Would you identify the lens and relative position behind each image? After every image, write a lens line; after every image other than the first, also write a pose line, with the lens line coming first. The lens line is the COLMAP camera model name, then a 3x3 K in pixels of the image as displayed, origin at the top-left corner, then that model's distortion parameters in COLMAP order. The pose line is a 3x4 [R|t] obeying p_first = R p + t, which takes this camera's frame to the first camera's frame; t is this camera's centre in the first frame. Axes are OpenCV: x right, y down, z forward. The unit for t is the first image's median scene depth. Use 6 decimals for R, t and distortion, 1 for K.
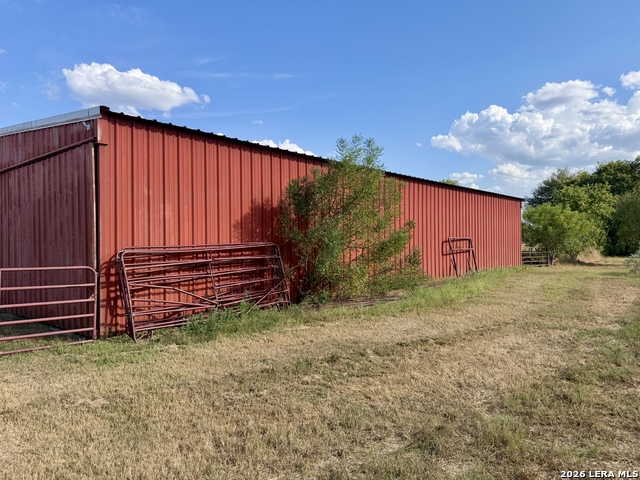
lens RADIAL K [[451.3, 0, 319.1], [0, 451.3, 241.3], [0, 0, 1]] dist [0.080400, -0.106231]
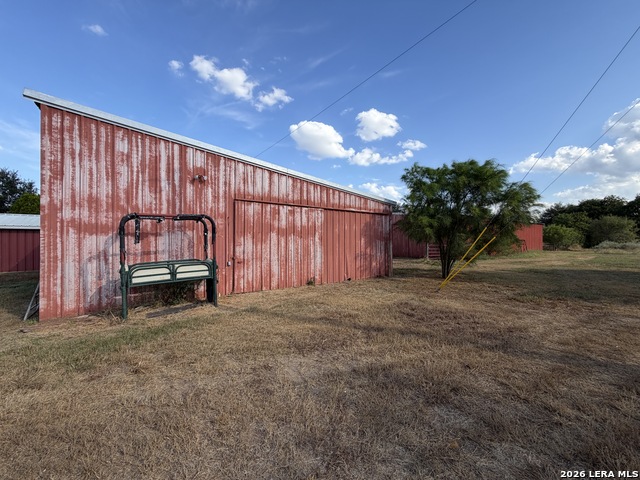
lens RADIAL K [[255.5, 0, 317.6], [0, 255.5, 240.3], [0, 0, 1]] dist [0.000476, 0.000417]
pose [[0.968282, -0.001798, -0.249854, -0.230060], [0.002402, 0.999995, 0.002112, -0.006001], [0.249849, -0.002645, 0.968281, -0.382319]]
